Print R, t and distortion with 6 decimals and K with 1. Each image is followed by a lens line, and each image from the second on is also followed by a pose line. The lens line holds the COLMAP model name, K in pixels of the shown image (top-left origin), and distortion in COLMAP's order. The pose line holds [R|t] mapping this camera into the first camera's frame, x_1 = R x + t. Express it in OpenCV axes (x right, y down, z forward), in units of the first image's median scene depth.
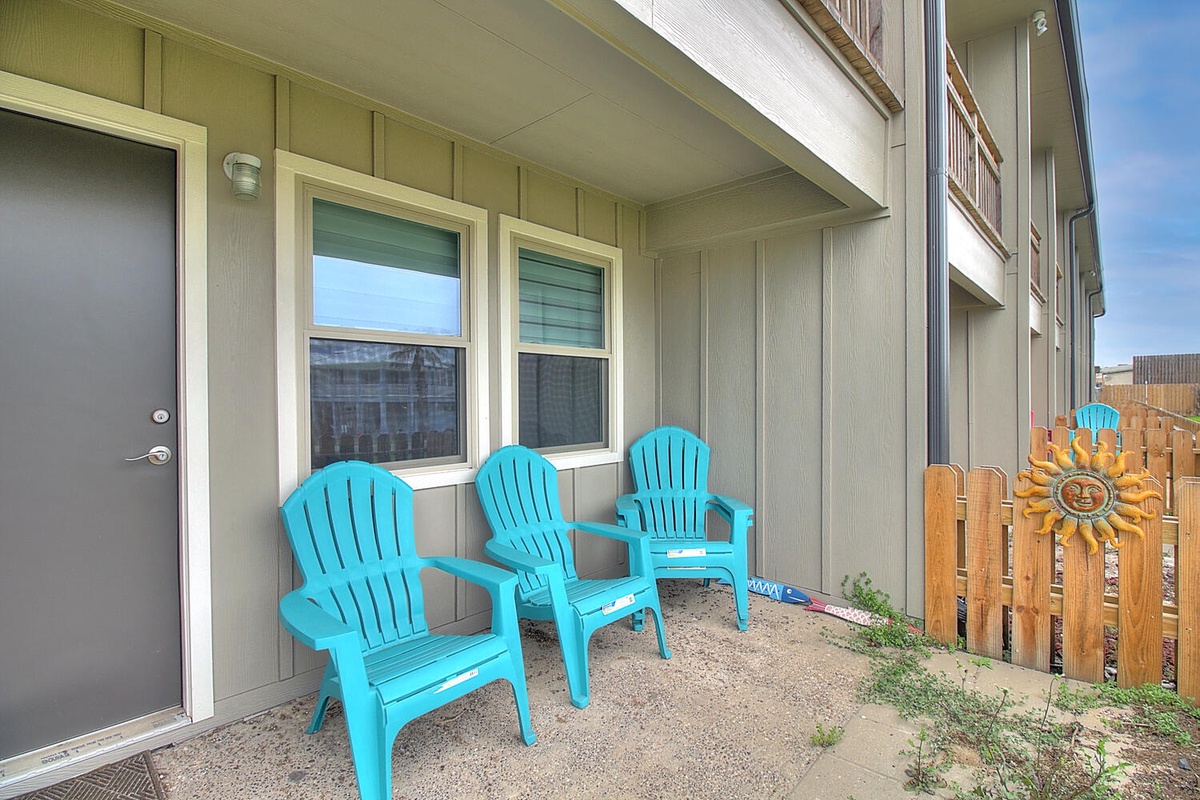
lens RADIAL K [[551.2, 0, 602.6], [0, 551.2, 394.5], [0, 0, 1]] dist [0.000835, -0.009878]
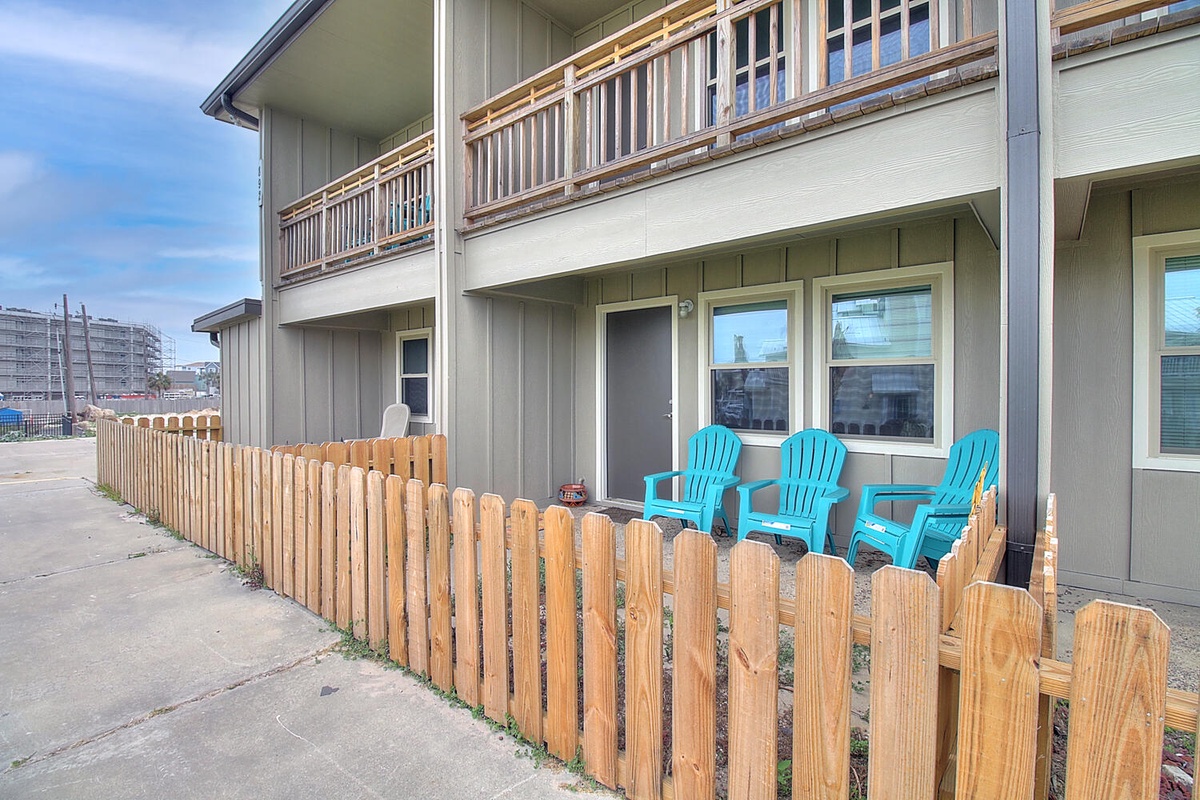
lens RADIAL K [[551.2, 0, 602.6], [0, 551.2, 394.5], [0, 0, 1]] dist [0.000835, -0.009878]
pose [[0.061054, 0.015142, -0.998020, 1.369035], [0.004395, 0.999871, 0.015439, -0.029663], [0.998125, -0.005329, 0.060980, 0.326719]]
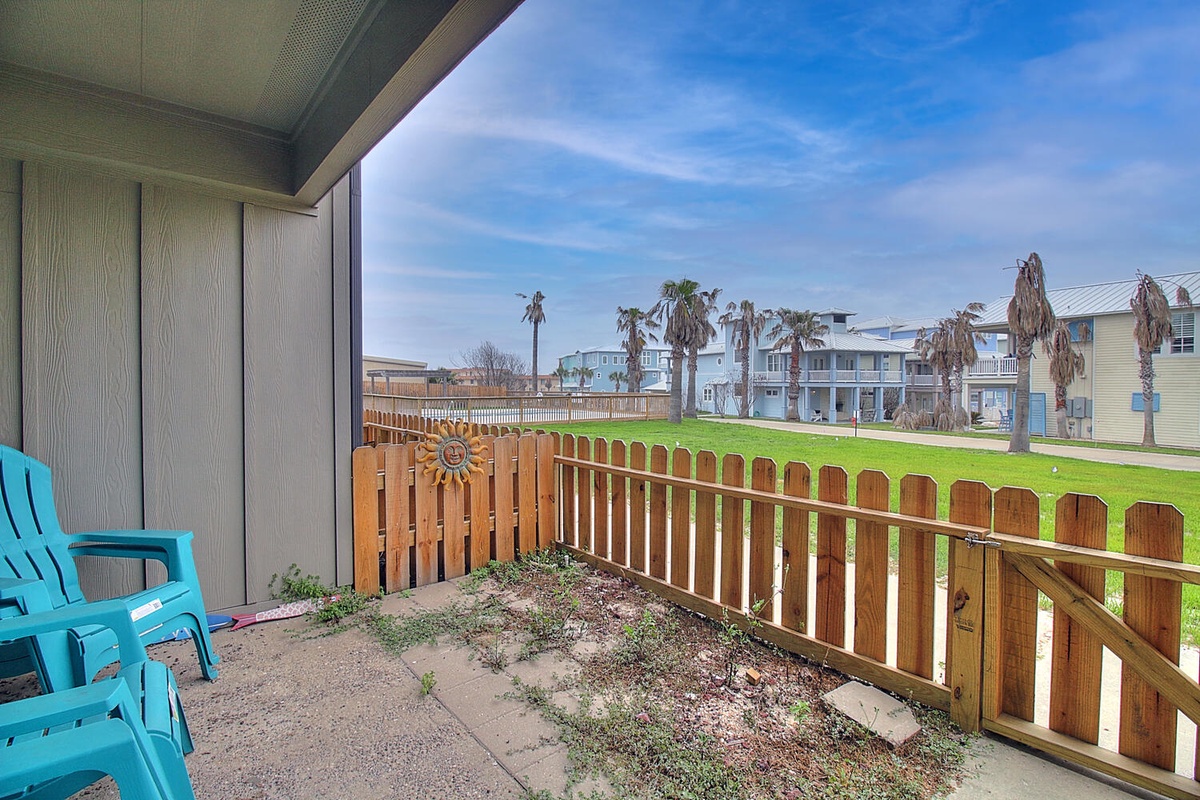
lens RADIAL K [[551.2, 0, 602.6], [0, 551.2, 394.5], [0, 0, 1]] dist [0.000835, -0.009878]
pose [[0.124927, -0.014794, 0.992056, -0.469403], [-0.004791, 0.999868, 0.015514, -0.004109], [-0.992154, -0.006691, 0.124839, 0.338965]]
